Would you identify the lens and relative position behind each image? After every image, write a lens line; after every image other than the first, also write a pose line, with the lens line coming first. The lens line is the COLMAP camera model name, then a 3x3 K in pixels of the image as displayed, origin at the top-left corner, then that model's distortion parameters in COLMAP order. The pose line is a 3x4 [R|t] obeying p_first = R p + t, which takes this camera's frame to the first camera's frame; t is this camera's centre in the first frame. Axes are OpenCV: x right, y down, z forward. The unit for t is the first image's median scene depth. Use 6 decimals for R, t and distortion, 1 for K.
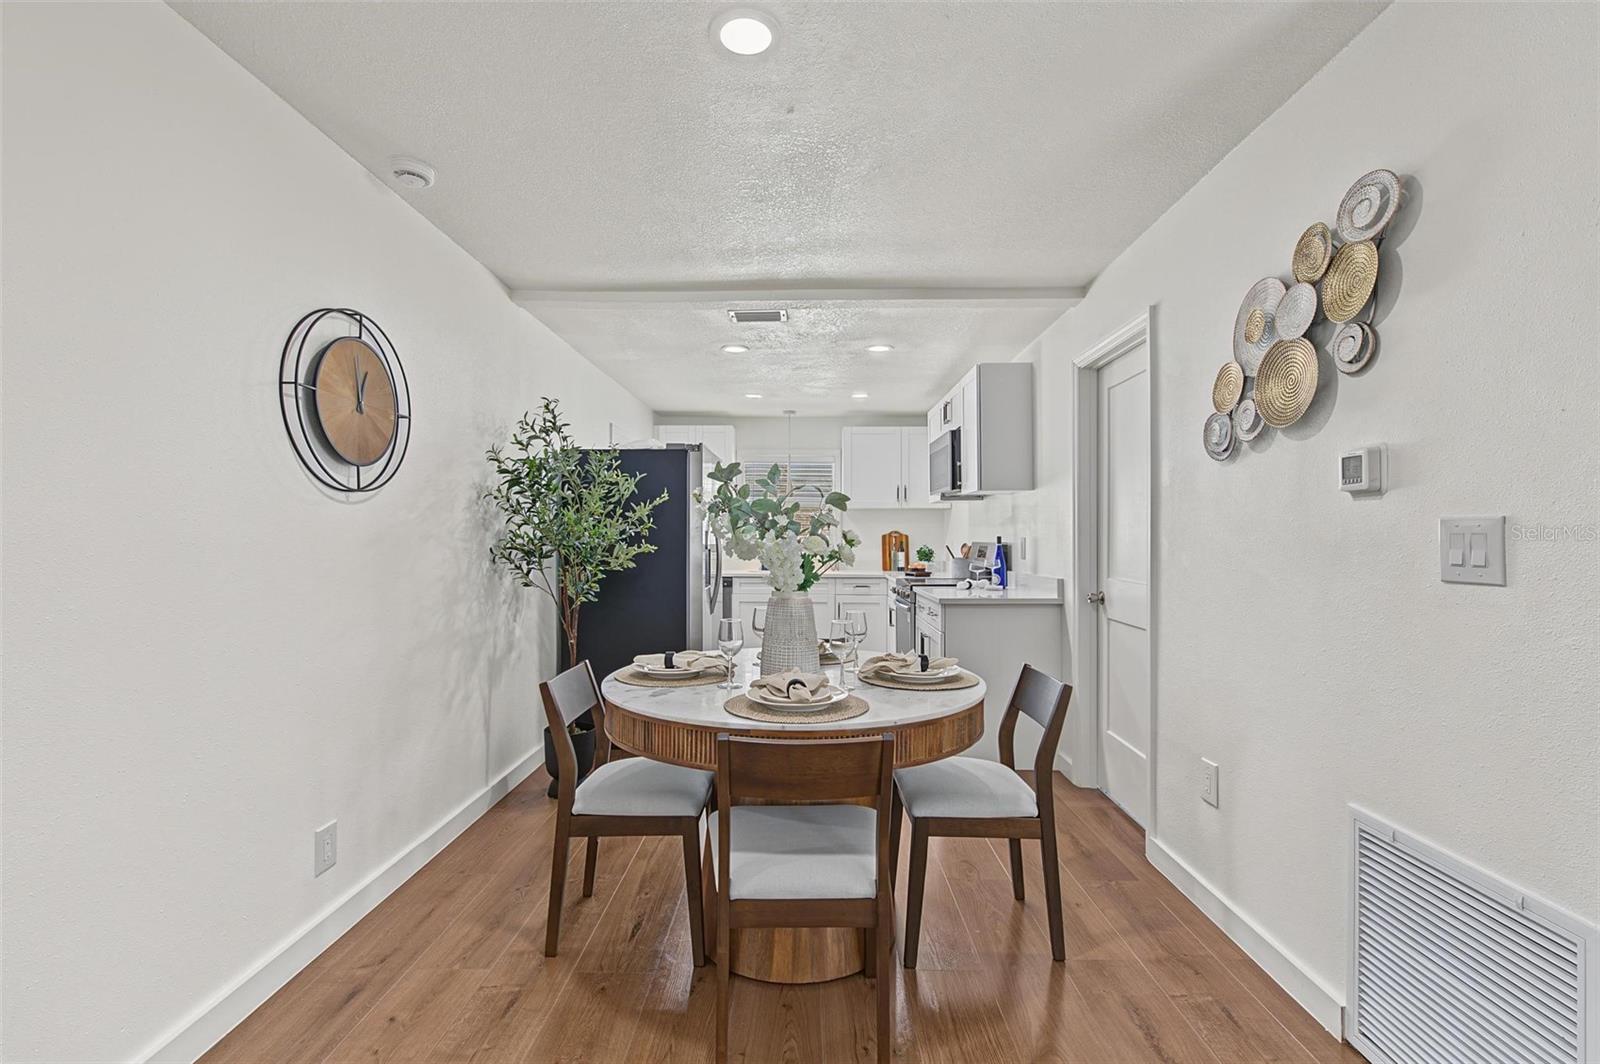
lens RADIAL K [[699.2, 0, 795.7], [0, 699.2, 531.9], [0, 0, 1]] dist [0.002575, -0.003123]
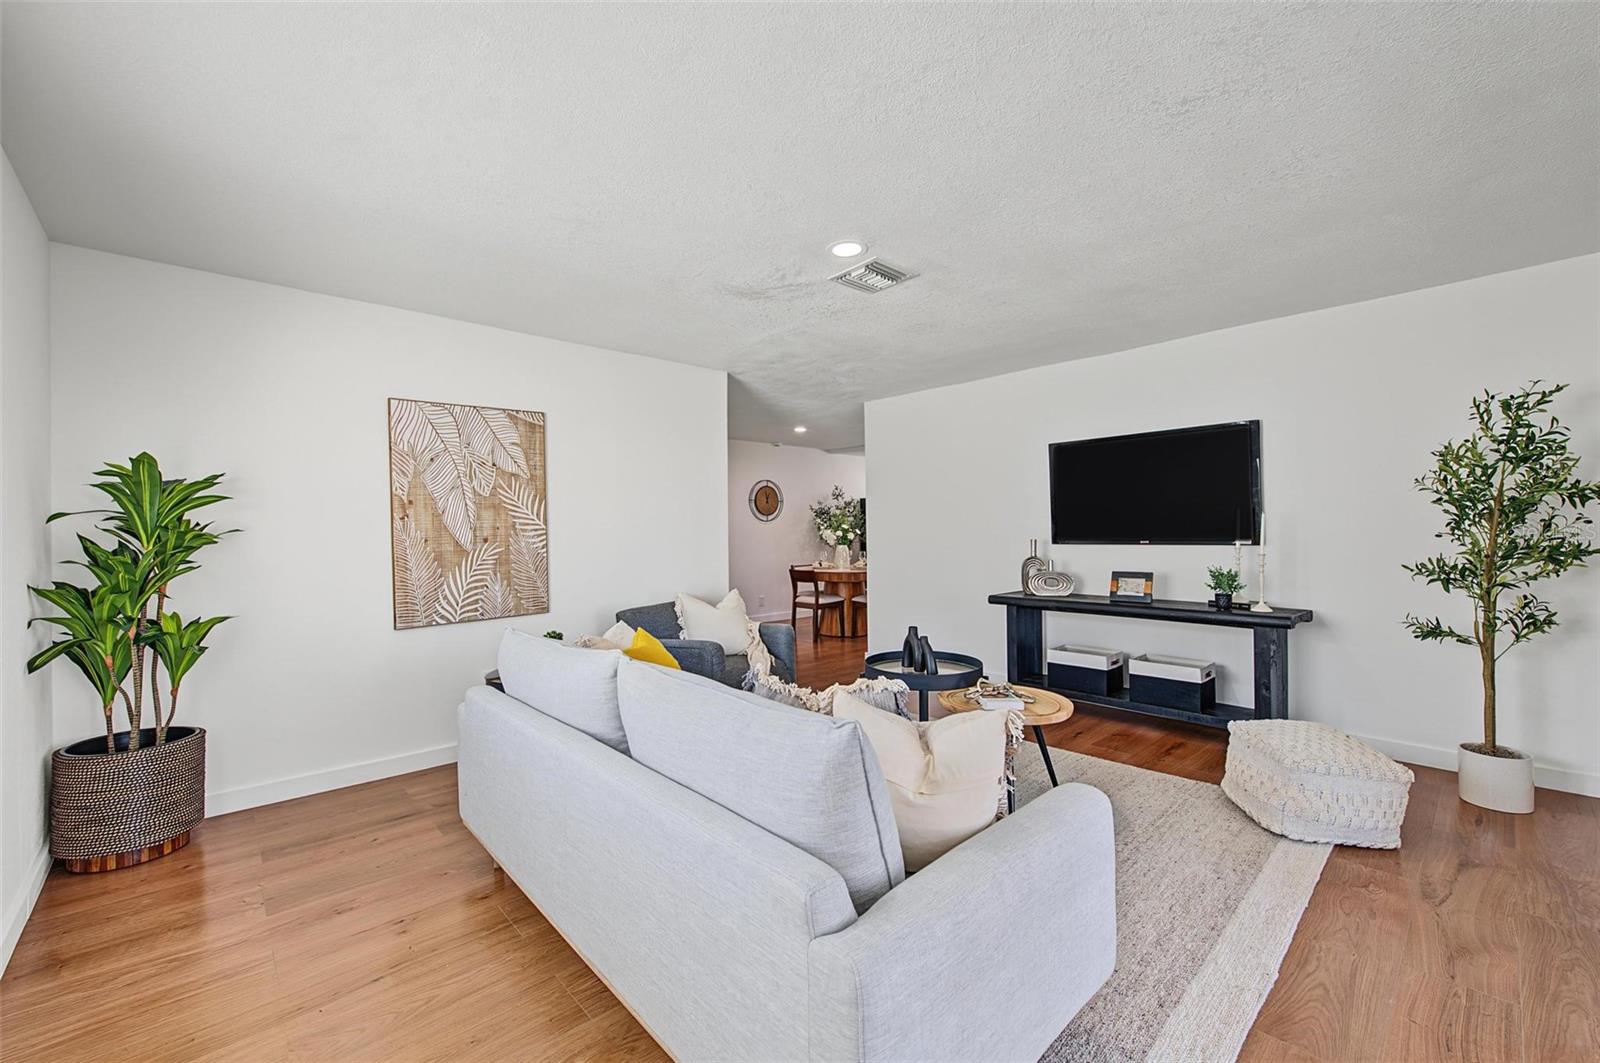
lens RADIAL K [[651.5, 0, 800.7], [0, 651.5, 536.3], [0, 0, 1]] dist [0.000002, -0.001689]
pose [[0.684616, -0.001845, -0.728902, 1.729054], [0.014805, 0.999826, 0.011374, -0.005920], [0.728754, -0.018578, 0.684524, -1.134599]]
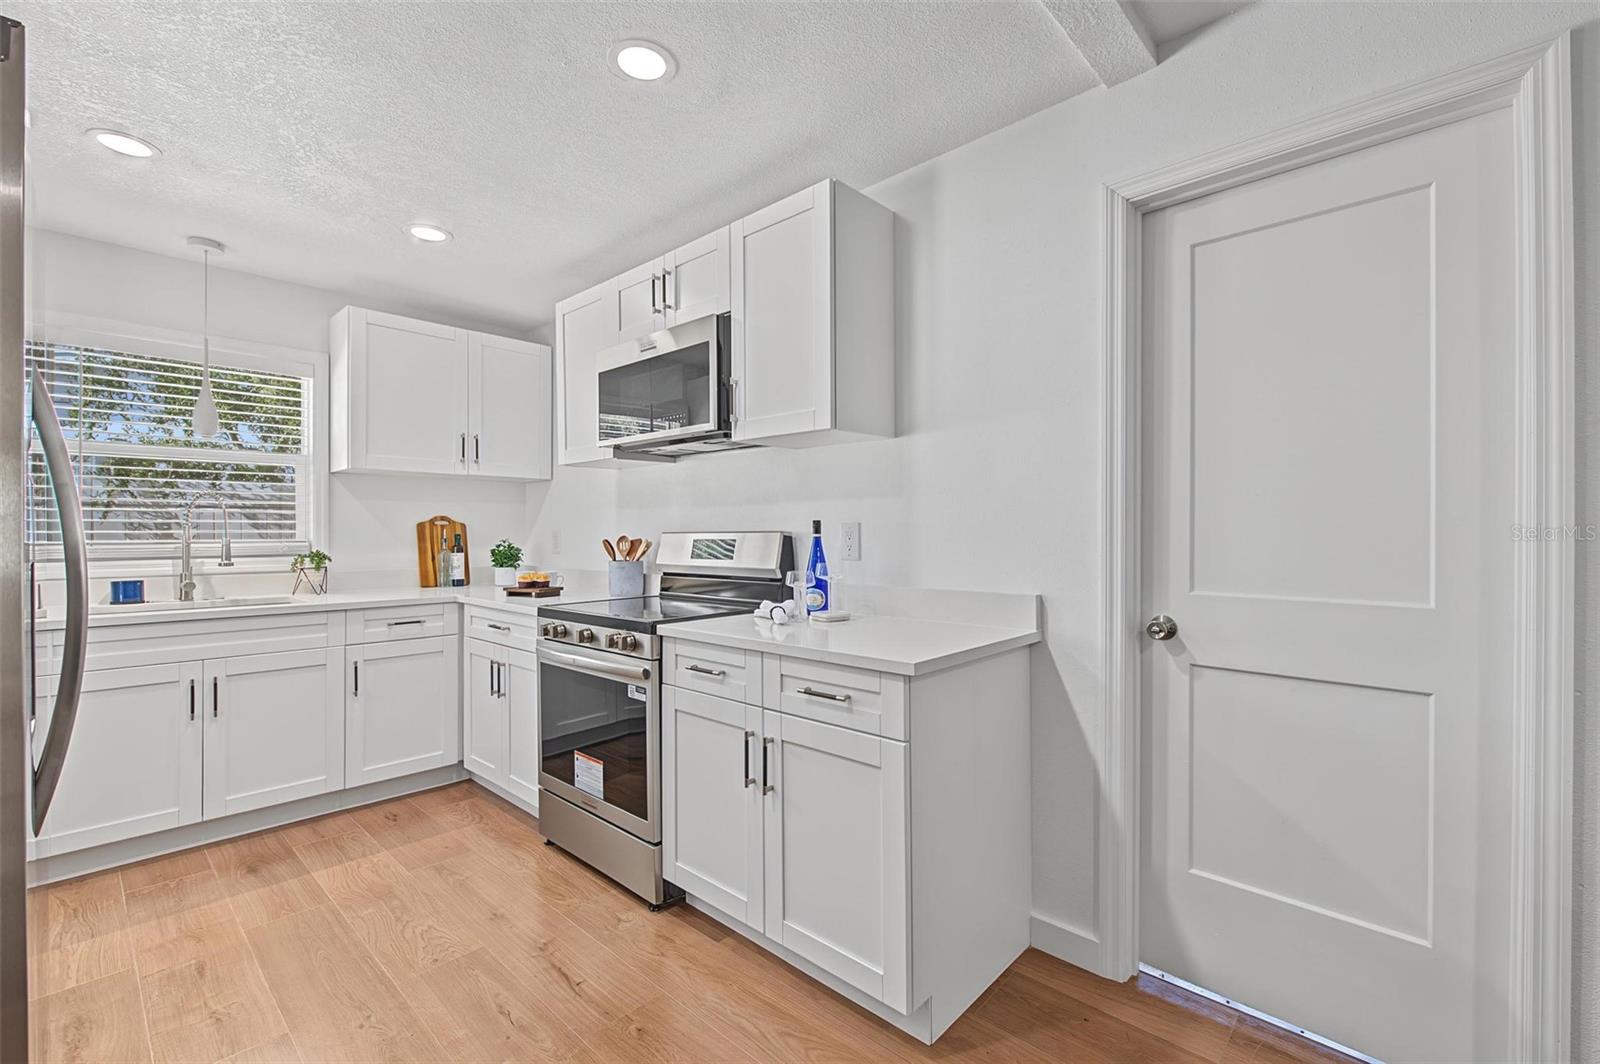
lens RADIAL K [[699.2, 0, 795.6], [0, 699.2, 525.0], [0, 0, 1]] dist [0.002575, -0.003123]
pose [[0.682644, 0.002806, 0.730746, -0.171153], [-0.000379, 0.999994, -0.003486, 0.017445], [-0.730751, 0.002103, 0.682641, 0.907673]]
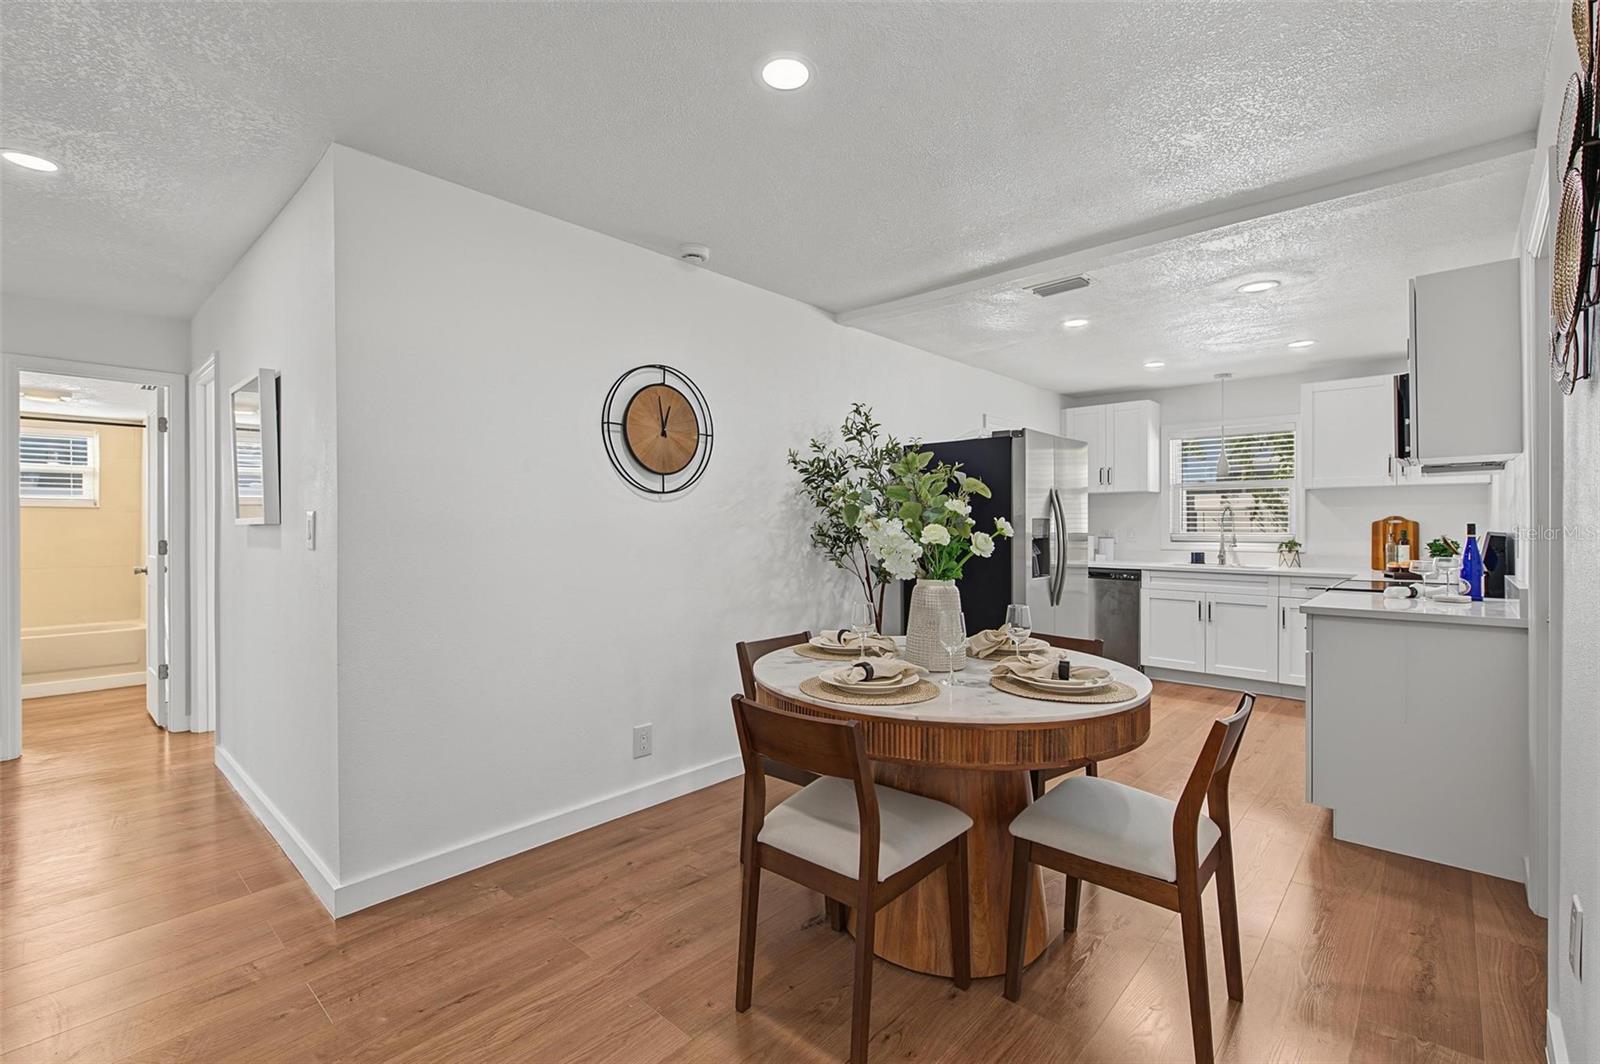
lens RADIAL K [[699.2, 0, 809.0], [0, 699.2, 524.3], [0, 0, 1]] dist [0.002575, -0.003123]
pose [[0.752348, -0.002379, -0.658761, 0.366060], [0.006359, 0.999973, 0.003651, 0.000875], [0.658735, -0.006936, 0.752343, 0.097010]]
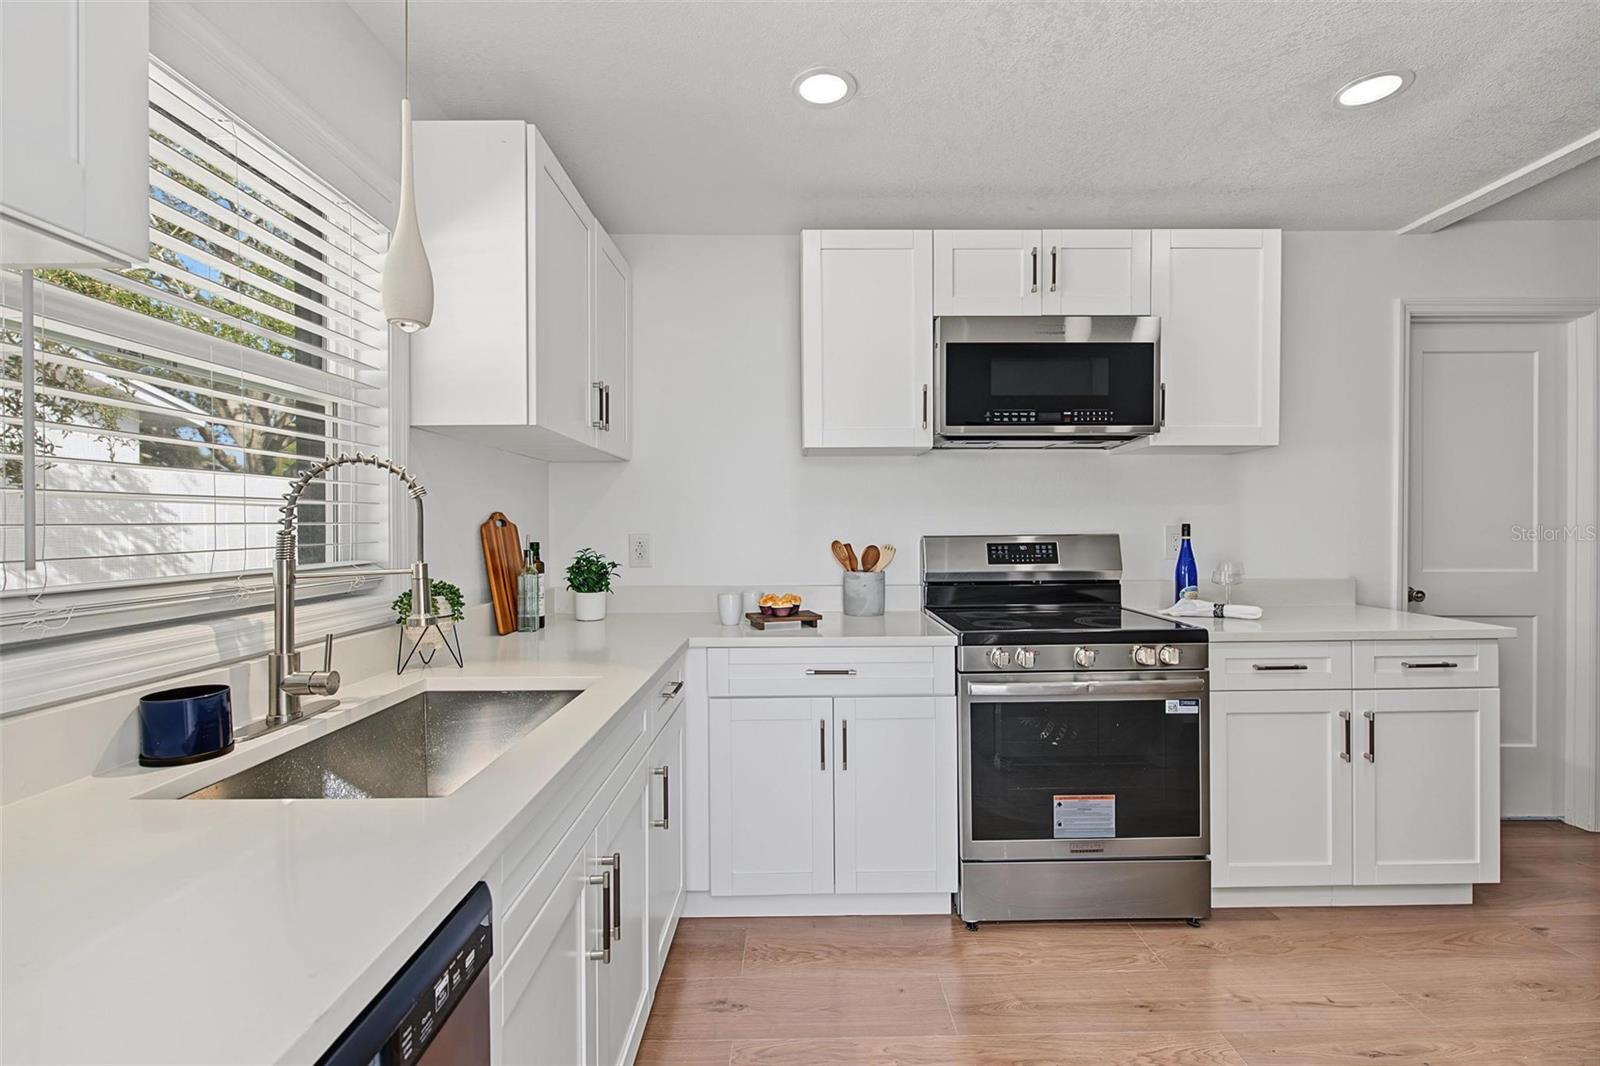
lens RADIAL K [[699.2, 0, 791.5], [0, 699.2, 537.4], [0, 0, 1]] dist [0.002575, -0.003123]
pose [[-0.018216, -0.010613, 0.999778, -0.433501], [0.001665, 0.999942, 0.010645, 0.015628], [-0.999833, 0.001859, -0.018197, 1.934577]]
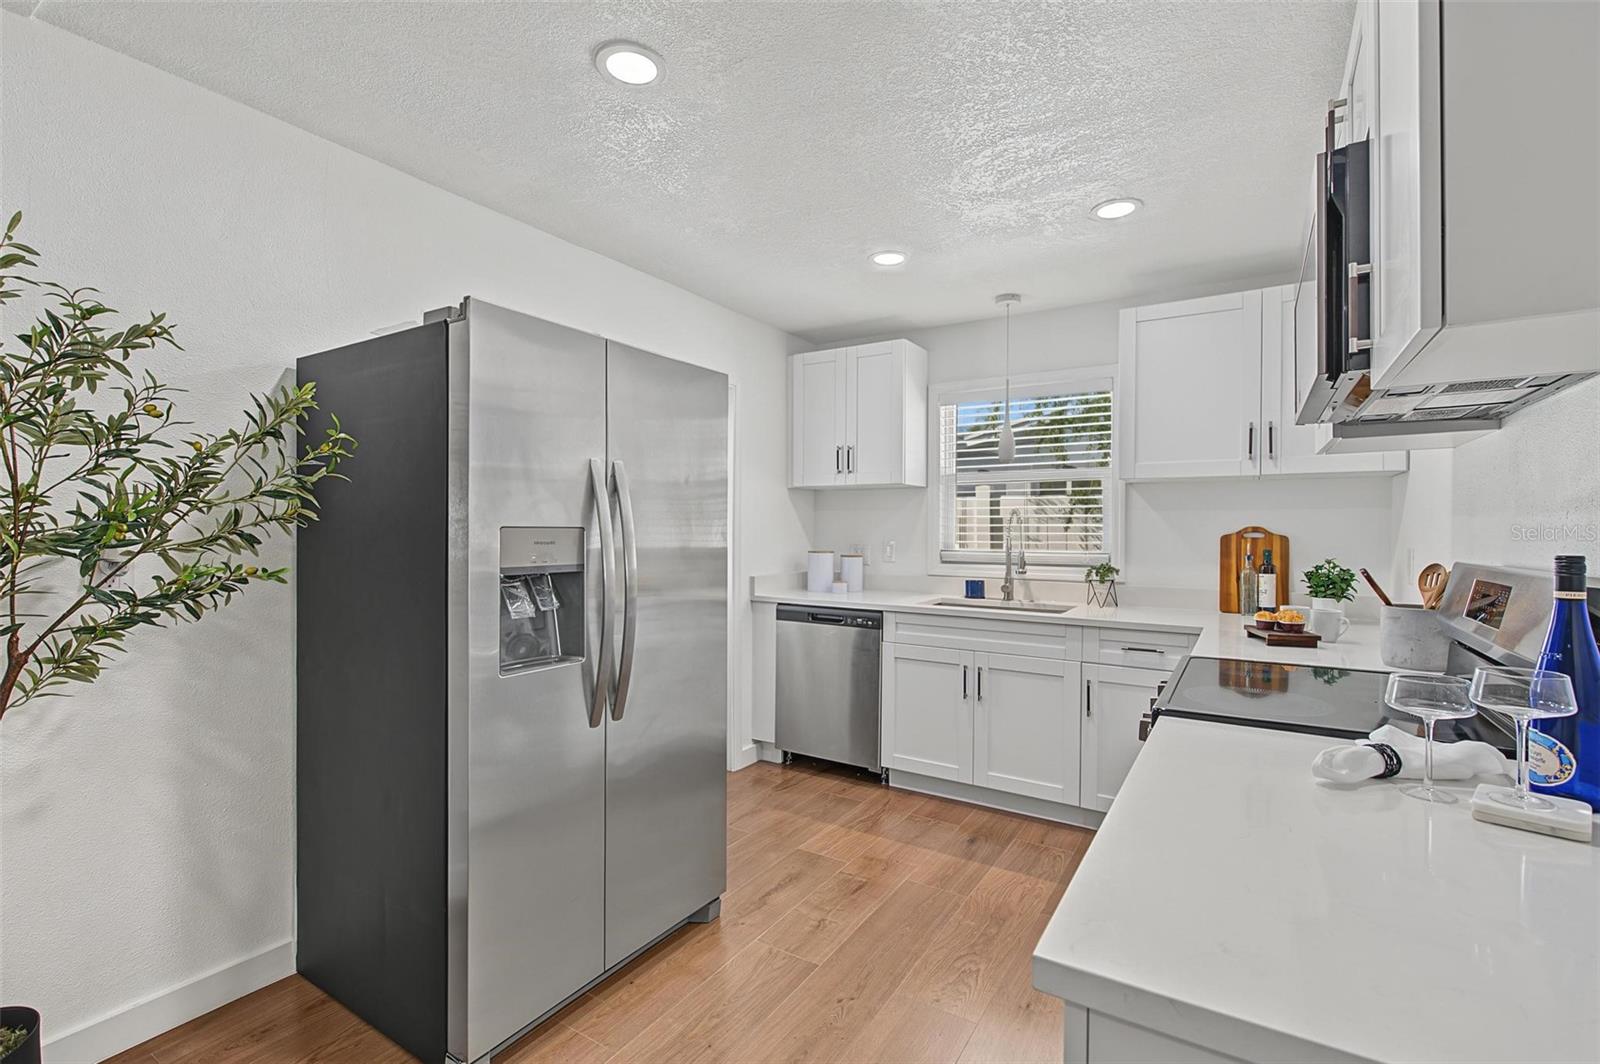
lens RADIAL K [[699.2, 0, 795.3], [0, 699.2, 536.1], [0, 0, 1]] dist [0.002575, -0.003123]
pose [[0.850398, 0.006323, -0.526102, 0.286911], [-0.000066, 0.999929, 0.011910, -0.001740], [0.526140, -0.010094, 0.850338, 1.009676]]
